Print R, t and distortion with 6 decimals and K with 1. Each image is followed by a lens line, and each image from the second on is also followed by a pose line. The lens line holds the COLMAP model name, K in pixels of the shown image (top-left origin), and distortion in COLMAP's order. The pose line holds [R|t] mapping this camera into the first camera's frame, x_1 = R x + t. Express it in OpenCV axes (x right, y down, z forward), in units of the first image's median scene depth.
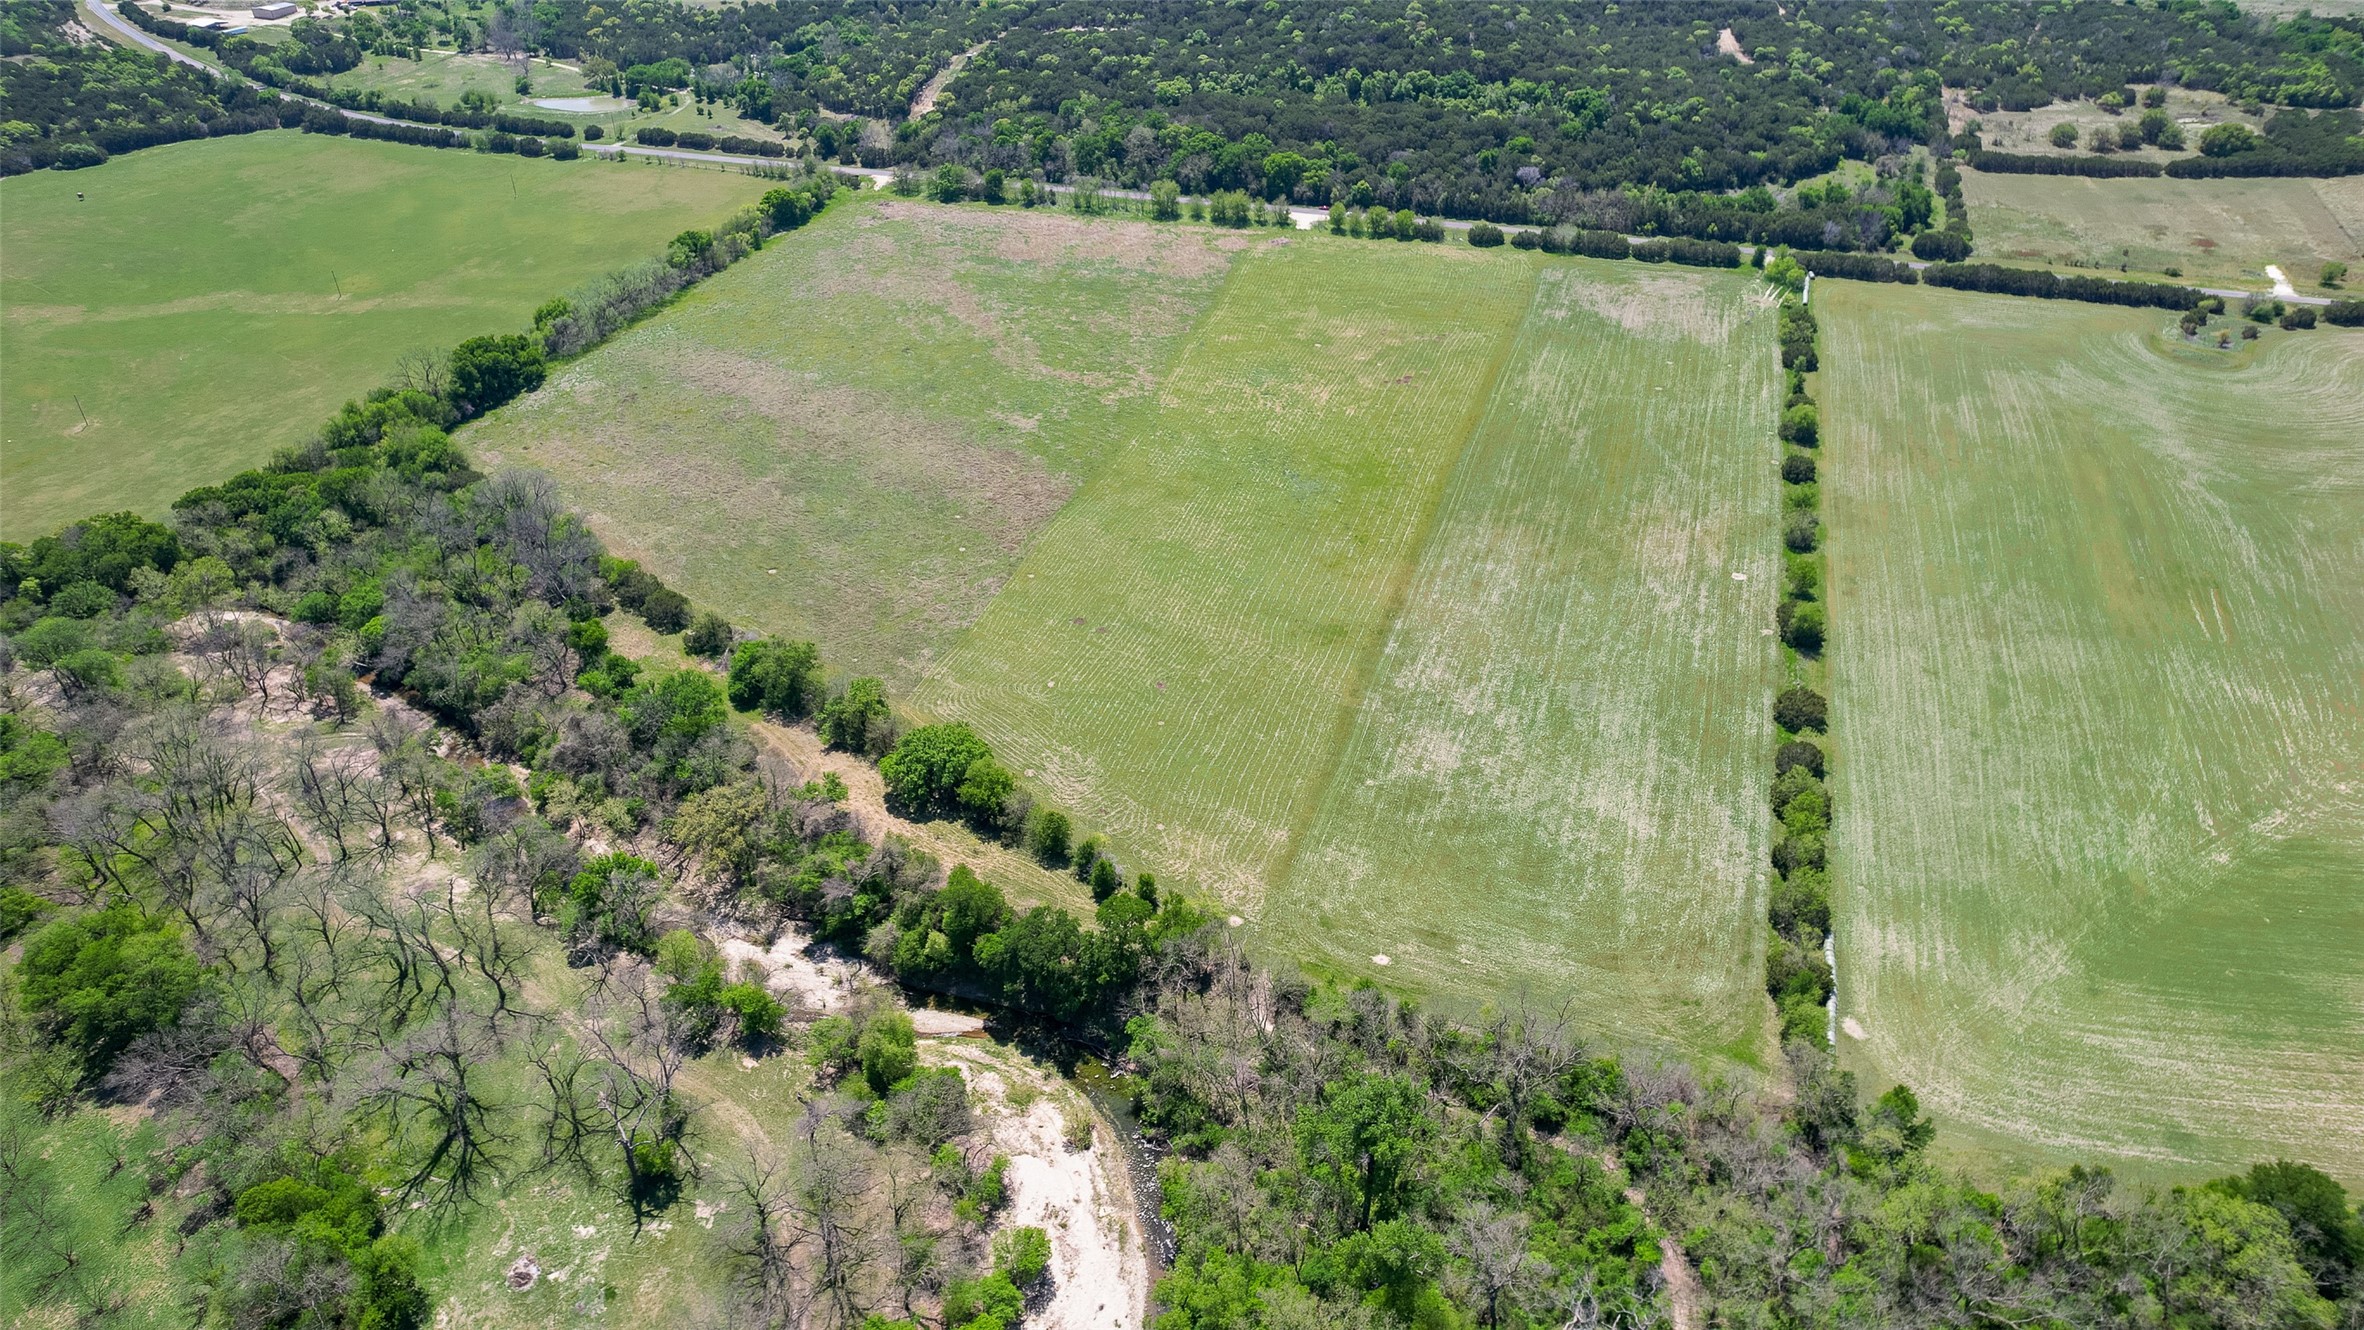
lens RADIAL K [[1459.5, 0, 1198.5], [0, 1459.5, 672.3], [0, 0, 1]] dist [-0.073115, 0.060074]
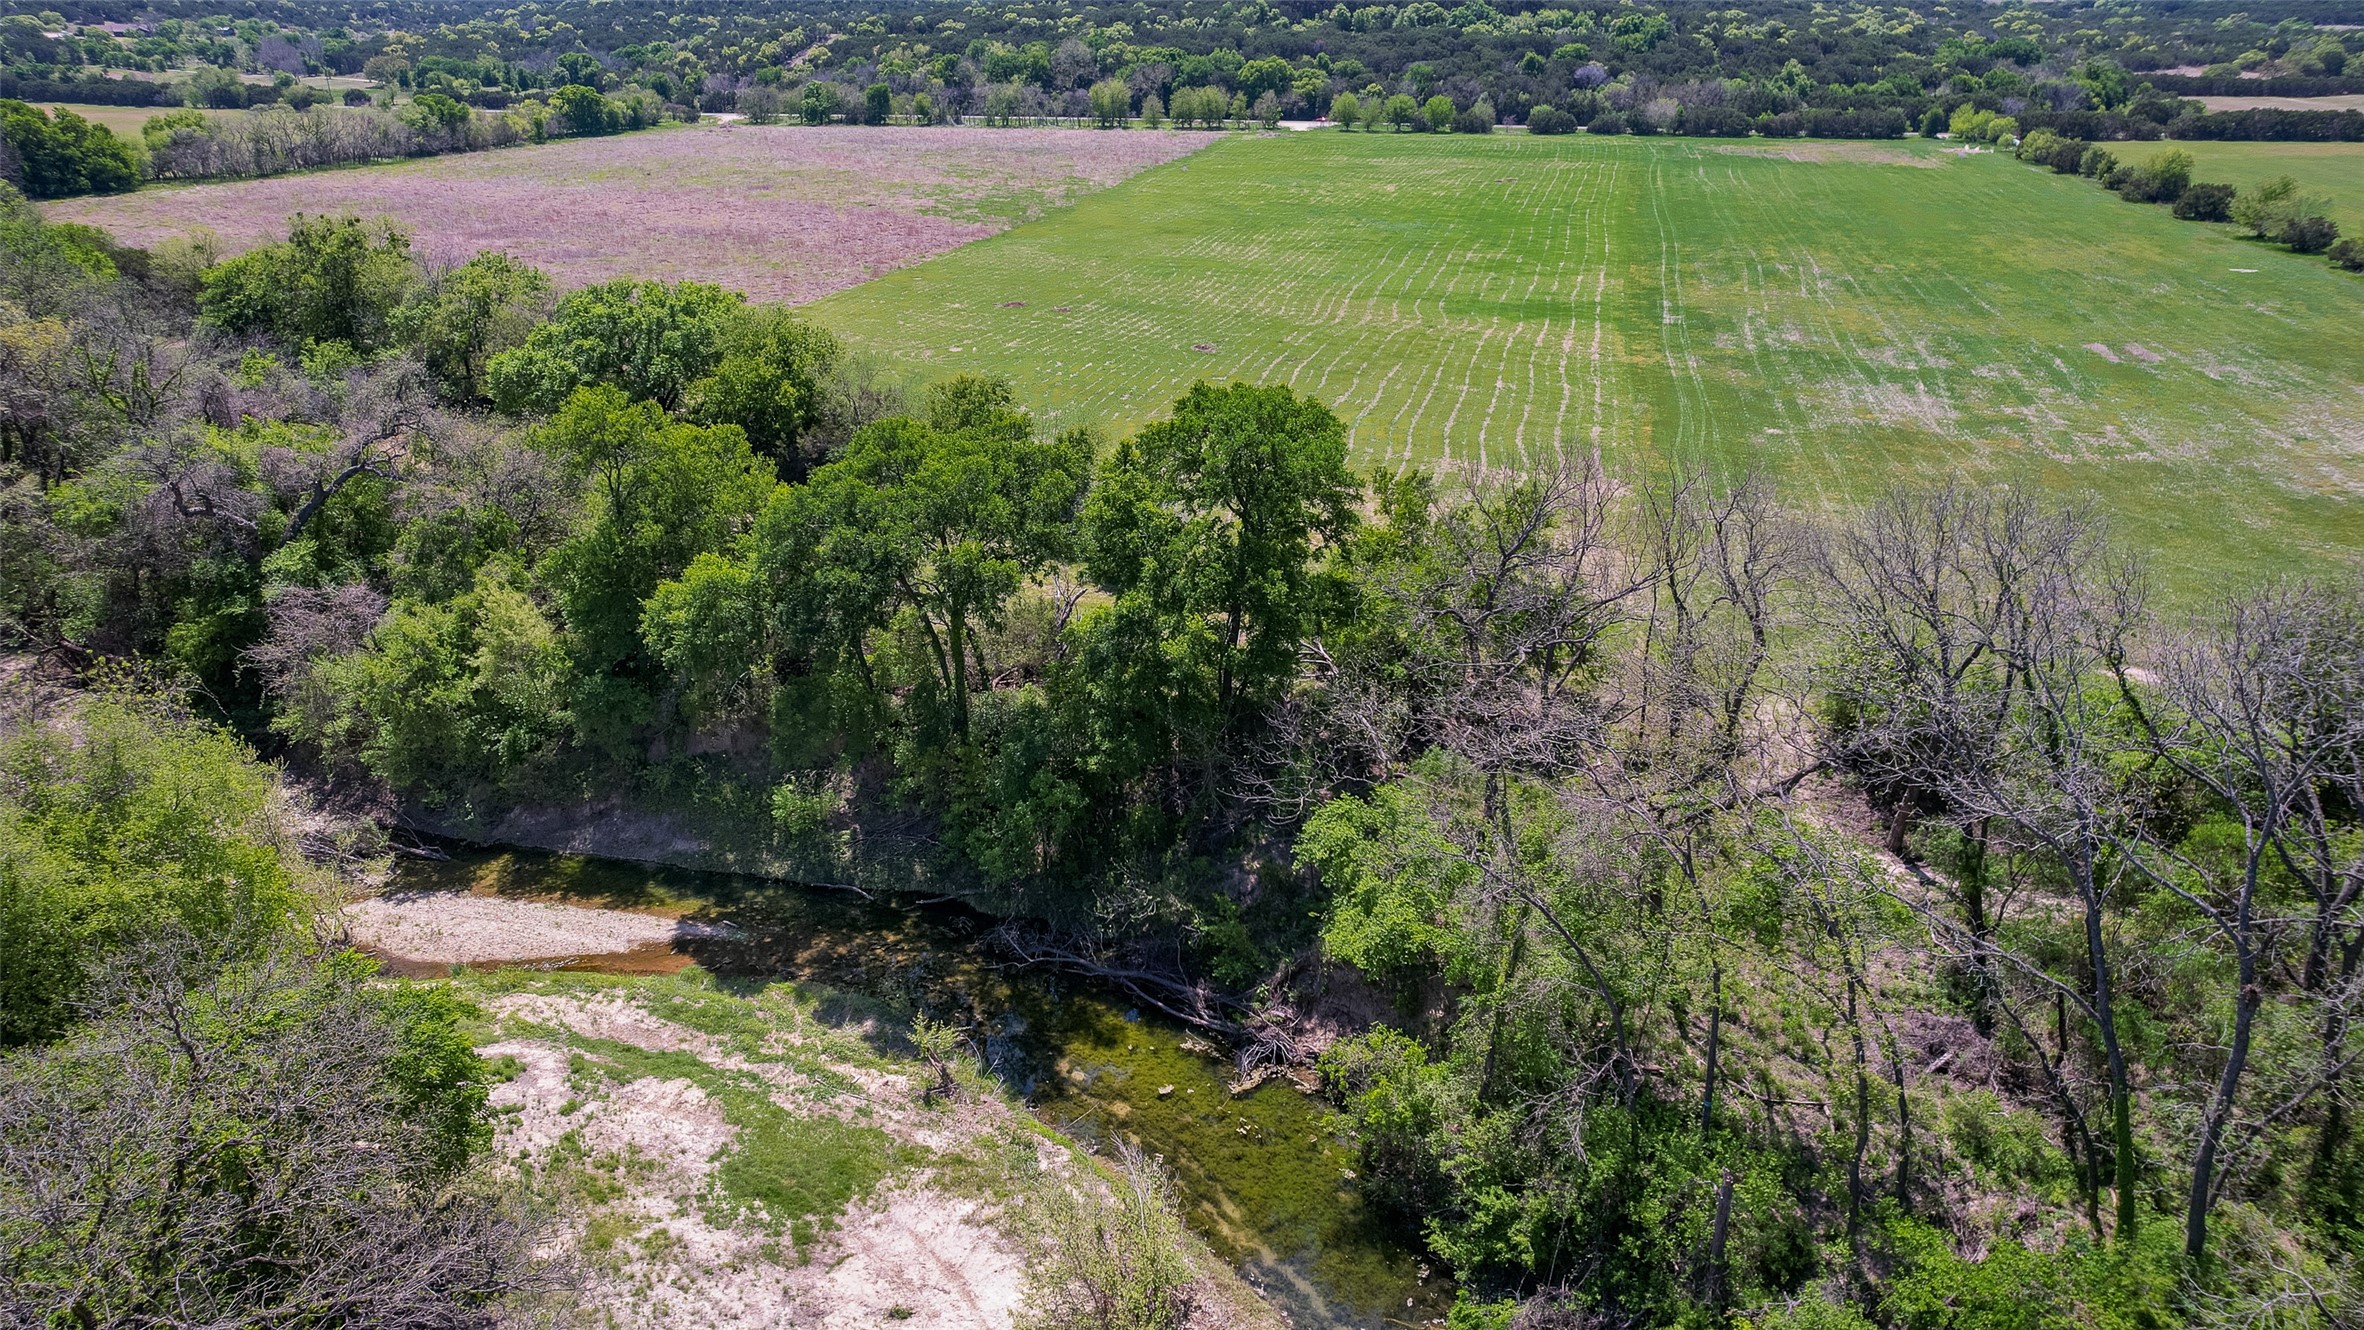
lens RADIAL K [[1563.7, 0, 1205.0], [0, 1563.7, 615.5], [0, 0, 1]] dist [-0.062471, 0.040493]
pose [[0.997902, -0.017618, 0.062292, -0.035910], [0.030250, 0.977642, -0.208088, 0.119343], [-0.057233, 0.209536, 0.976124, 0.350431]]
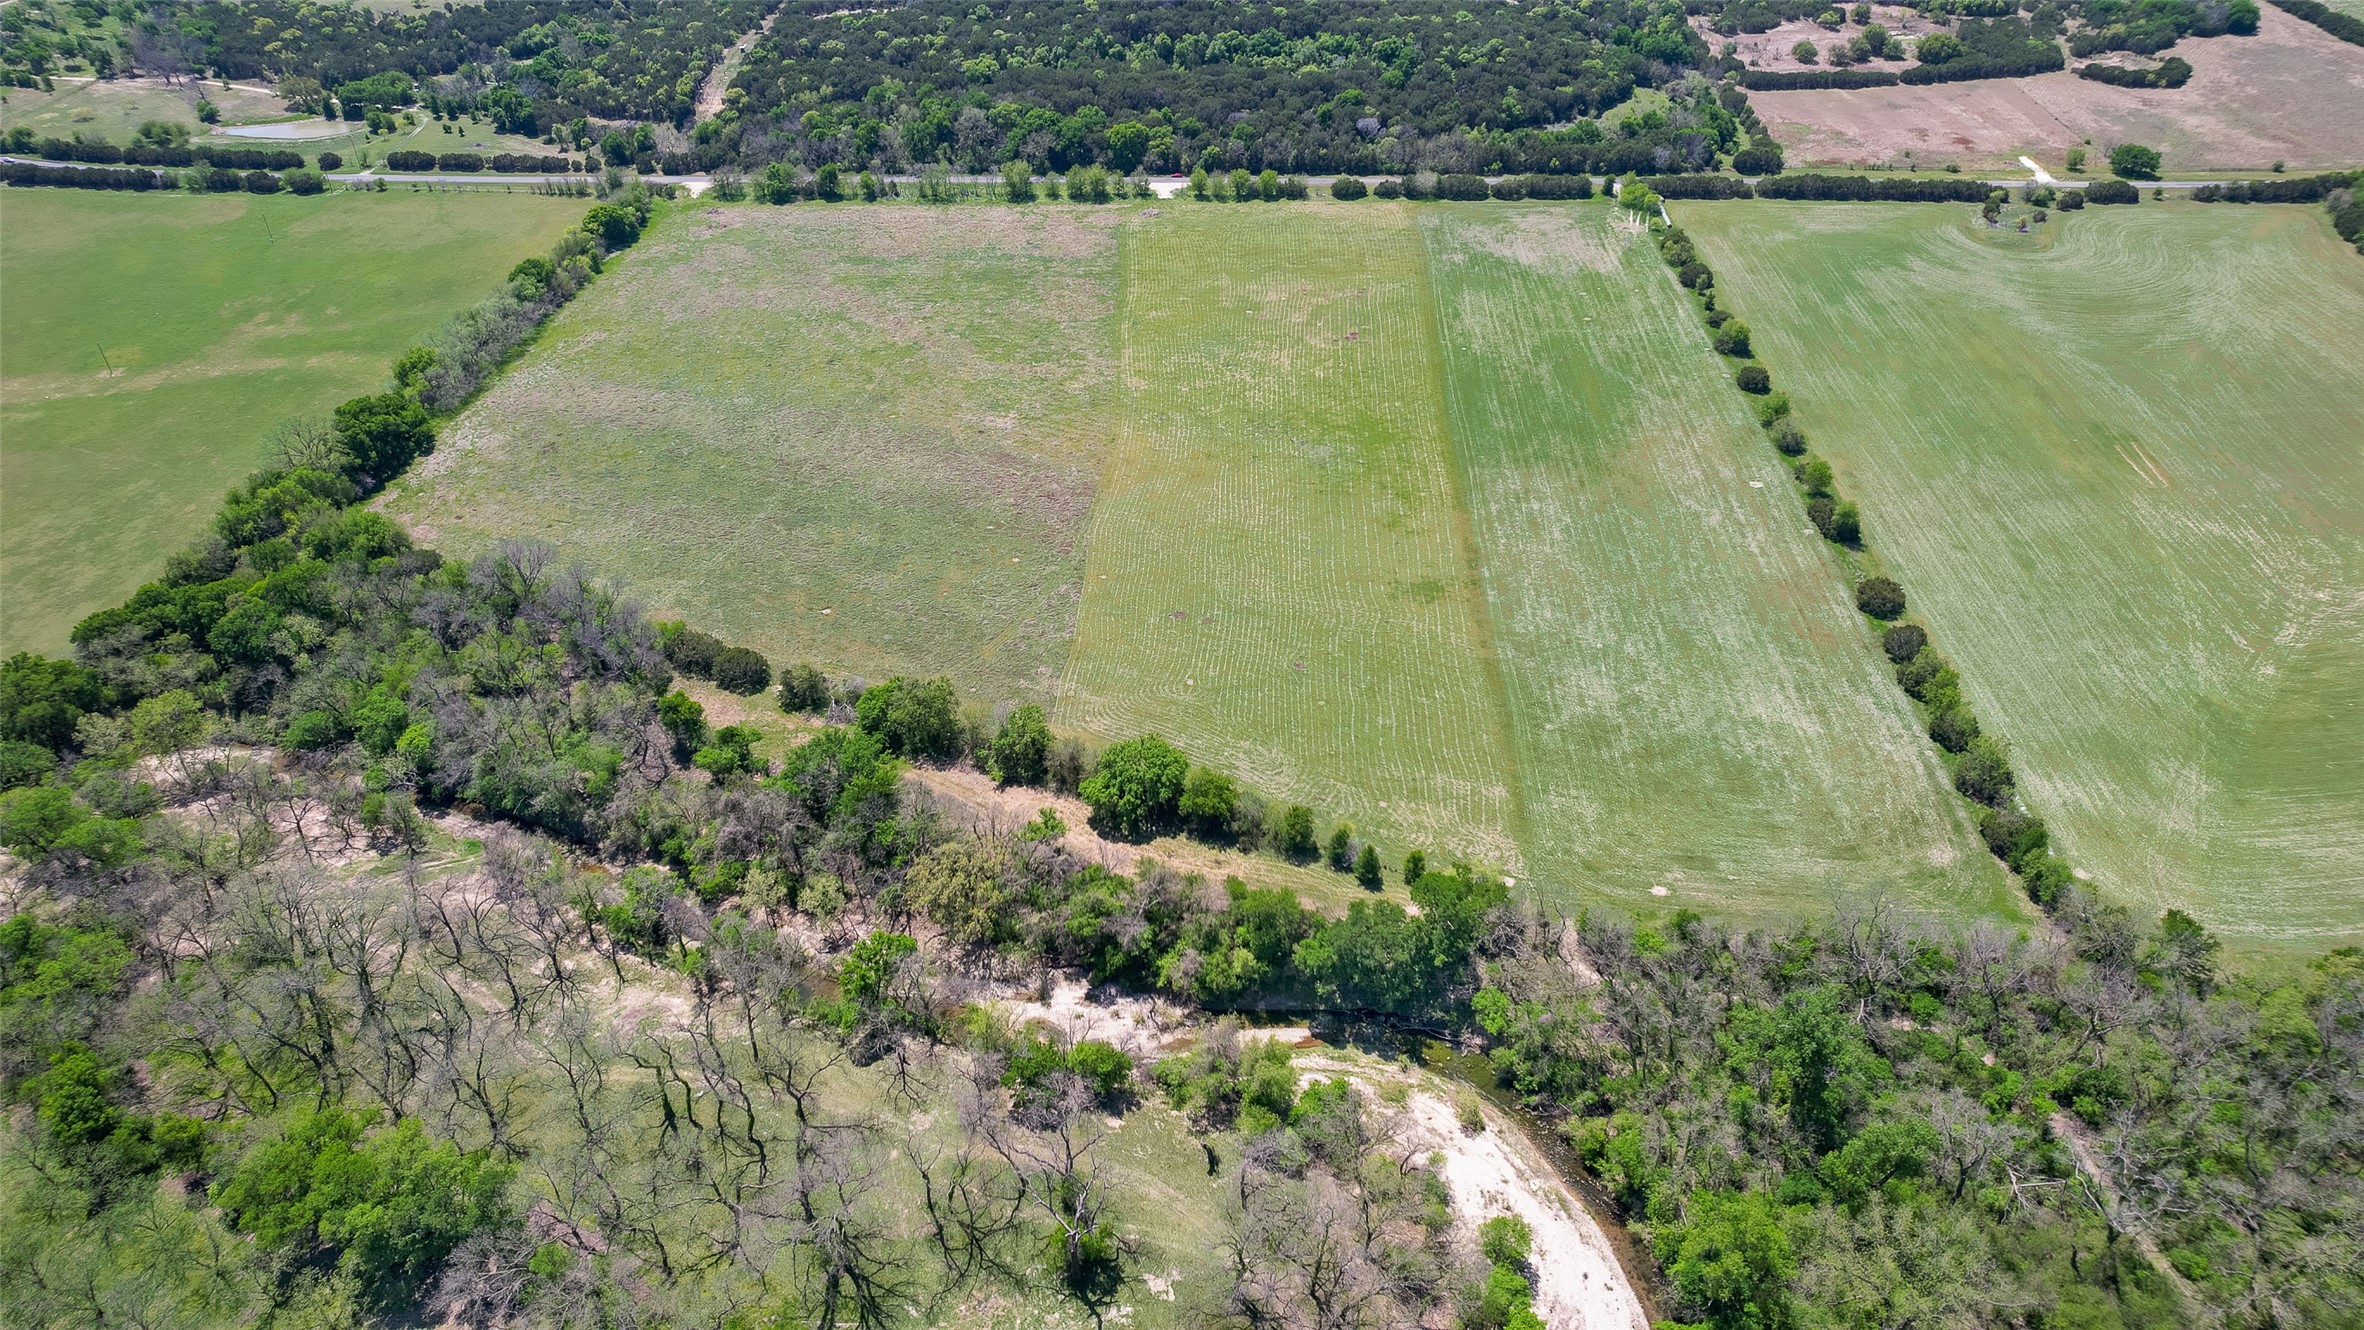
lens RADIAL K [[1438.9, 0, 1222.3], [0, 1438.9, 679.8], [0, 0, 1]] dist [-0.069828, 0.056573]
pose [[0.966086, -0.155733, 0.205975, -0.177158], [0.149625, 0.987718, 0.045006, -0.021305], [-0.210454, -0.012661, 0.977522, 0.034684]]
